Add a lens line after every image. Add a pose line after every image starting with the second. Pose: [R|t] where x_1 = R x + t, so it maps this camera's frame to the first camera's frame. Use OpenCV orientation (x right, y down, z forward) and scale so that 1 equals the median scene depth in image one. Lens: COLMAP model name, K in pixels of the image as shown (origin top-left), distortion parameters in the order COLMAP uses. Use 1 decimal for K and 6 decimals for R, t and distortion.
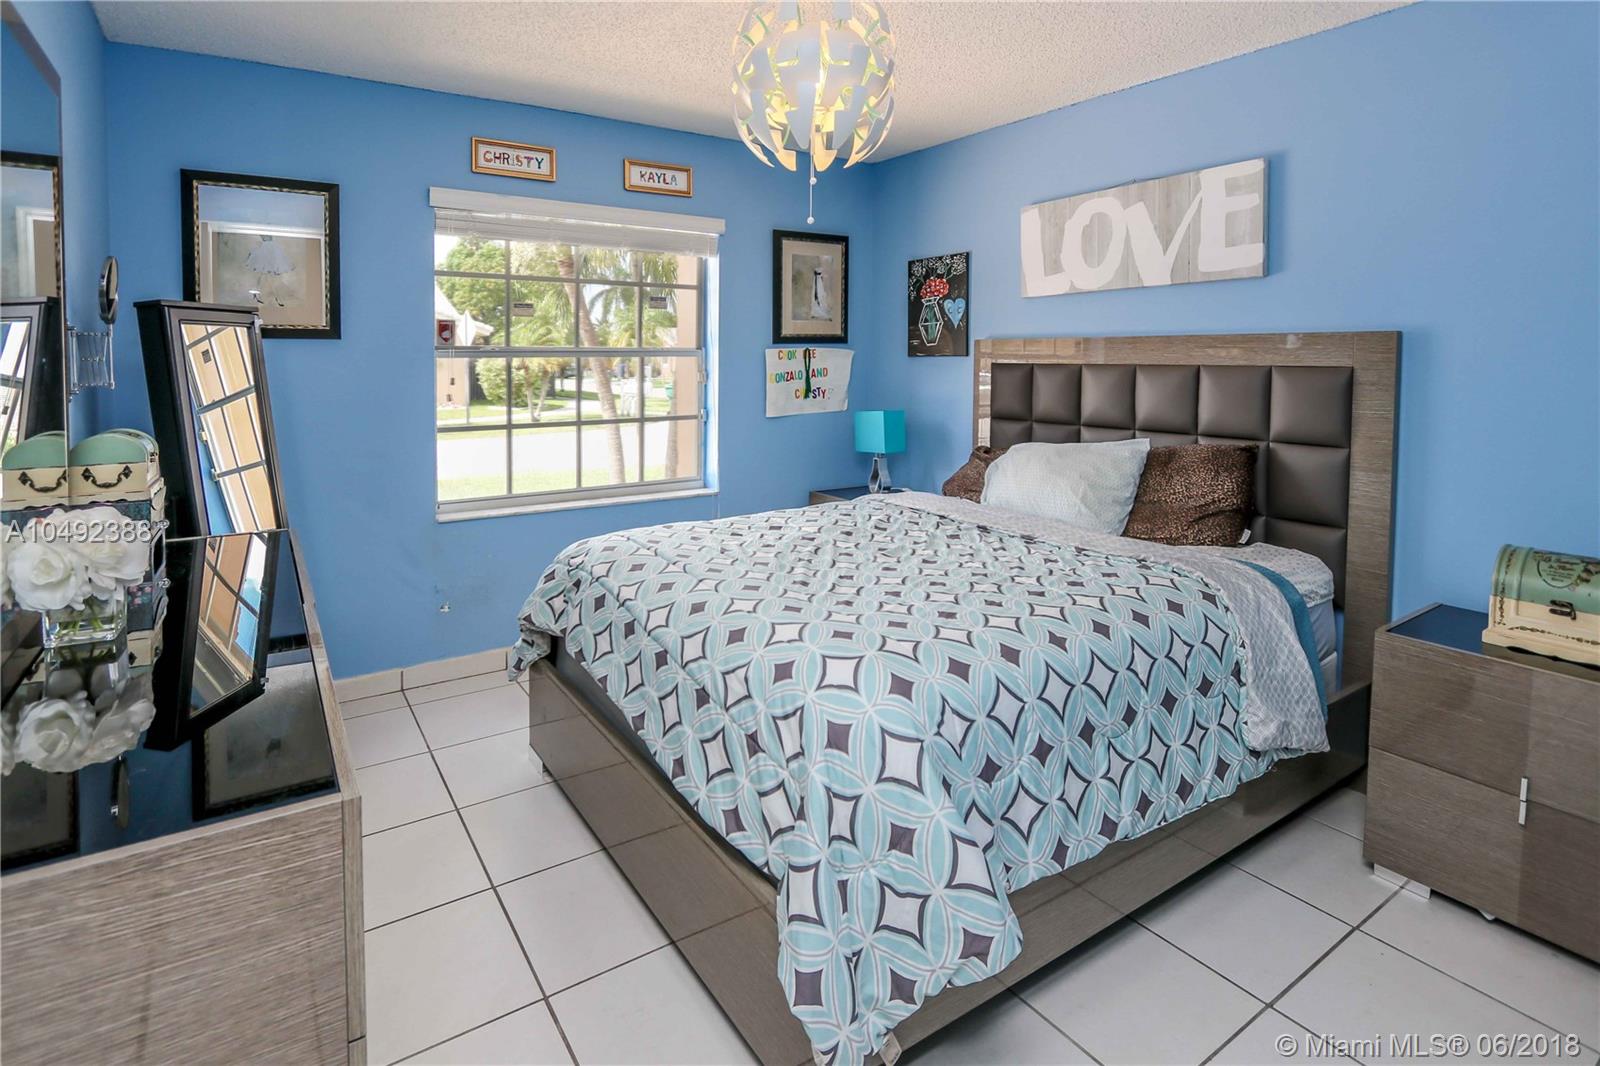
lens RADIAL K [[739.8, 0, 800.0], [0, 739.8, 533.0], [0, 0, 1]] dist [-0.001453, -0.000079]
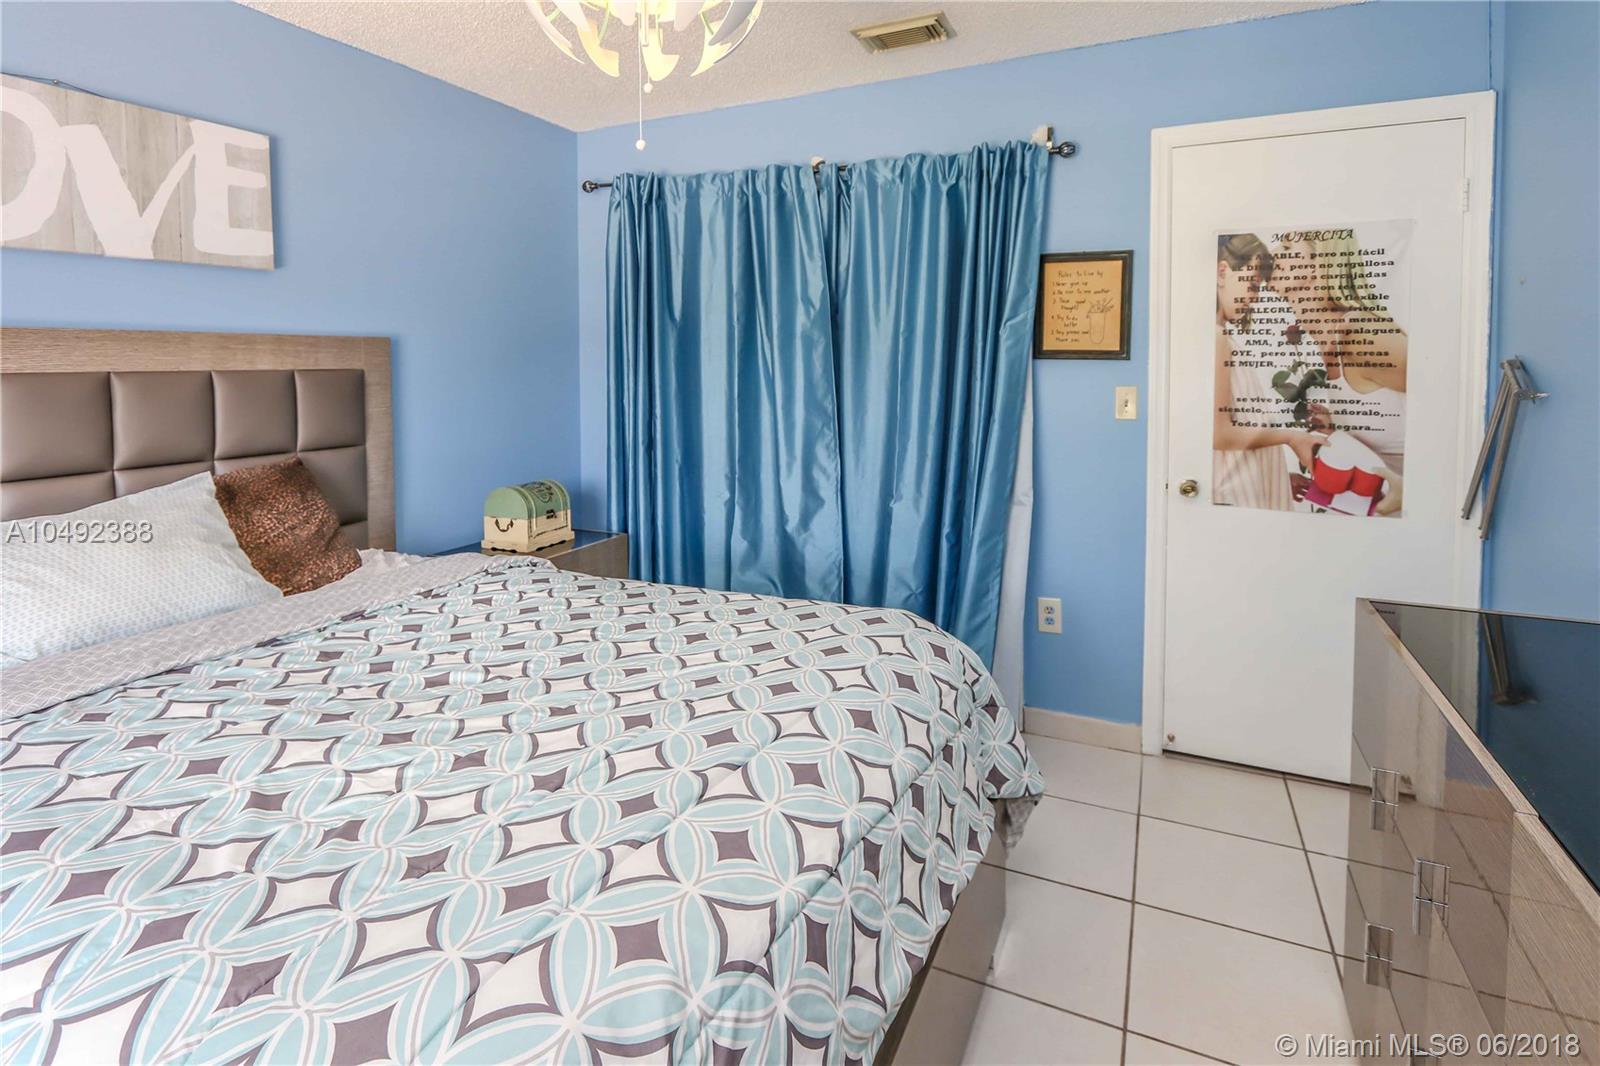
lens RADIAL K [[776.4, 0, 800.0], [0, 776.4, 533.0], [0, 0, 1]] dist [0.000291, -0.000292]
pose [[-0.449638, -0.181129, 0.874653, -0.522111], [0.223241, 0.925358, 0.306392, -0.193029], [-0.864864, 0.333024, -0.375641, 0.883276]]
